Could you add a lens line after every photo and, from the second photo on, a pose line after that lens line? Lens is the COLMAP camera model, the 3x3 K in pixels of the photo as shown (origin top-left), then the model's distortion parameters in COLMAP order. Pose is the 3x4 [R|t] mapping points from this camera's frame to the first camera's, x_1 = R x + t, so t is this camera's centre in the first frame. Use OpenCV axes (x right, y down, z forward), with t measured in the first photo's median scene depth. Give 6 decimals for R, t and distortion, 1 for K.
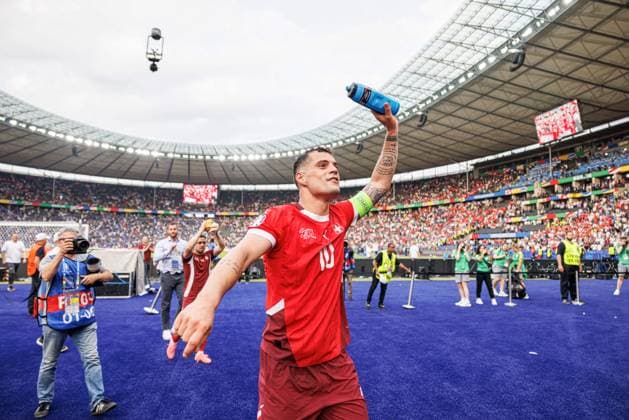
lens RADIAL K [[433.5, 0, 314.6], [0, 433.5, 209.4], [0, 0, 1]] dist [0.006773, 0.002057]
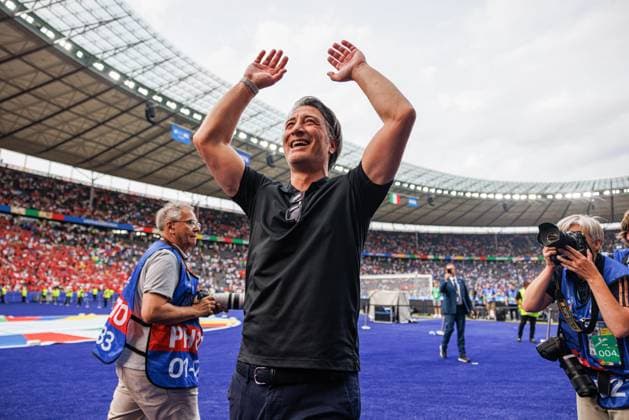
lens RADIAL K [[433.5, 0, 313.4], [0, 433.5, 209.5], [0, 0, 1]] dist [0.006773, 0.002057]
pose [[0.524052, -0.166978, -0.835158, 0.104749], [0.067411, 0.985648, -0.154767, 0.007950], [0.849014, 0.024807, 0.527787, 0.012922]]
